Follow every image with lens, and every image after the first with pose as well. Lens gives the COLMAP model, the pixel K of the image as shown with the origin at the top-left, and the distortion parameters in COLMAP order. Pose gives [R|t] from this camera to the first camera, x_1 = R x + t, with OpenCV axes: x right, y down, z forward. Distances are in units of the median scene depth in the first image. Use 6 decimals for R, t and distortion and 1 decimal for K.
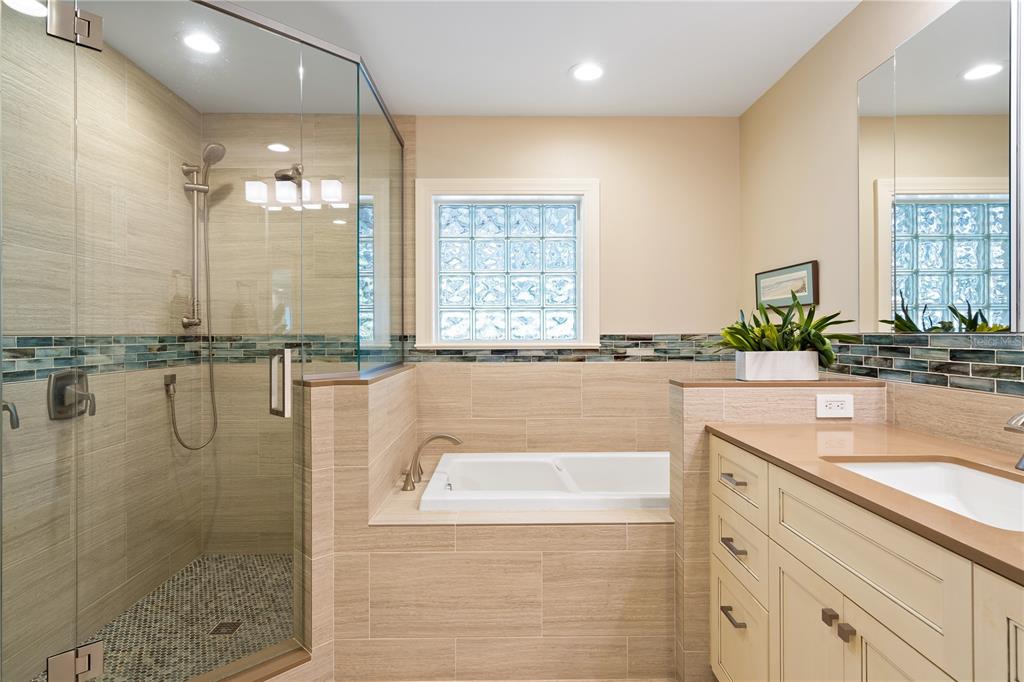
lens RADIAL K [[540.2, 0, 512.4], [0, 540.2, 336.2], [0, 0, 1]] dist [0.002349, 0.001235]
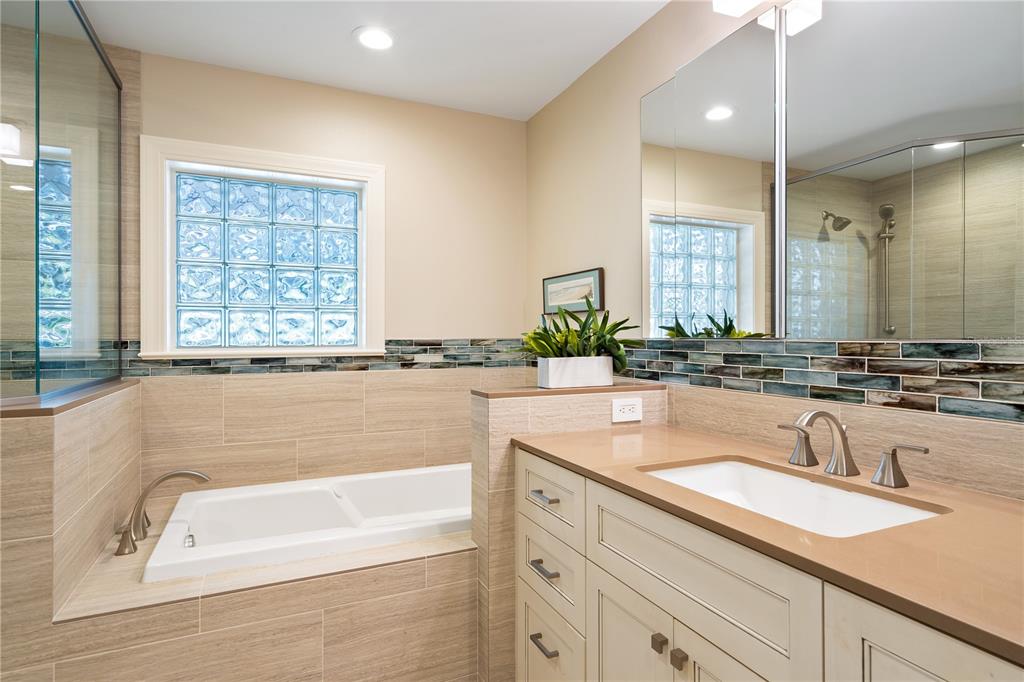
lens RADIAL K [[540.2, 0, 509.0], [0, 540.2, 335.8], [0, 0, 1]] dist [0.002349, 0.001235]
pose [[0.915317, 0.001165, 0.402733, -0.015383], [0.002011, 0.999970, -0.007464, -0.003049], [-0.402729, 0.007641, 0.915287, 0.132131]]
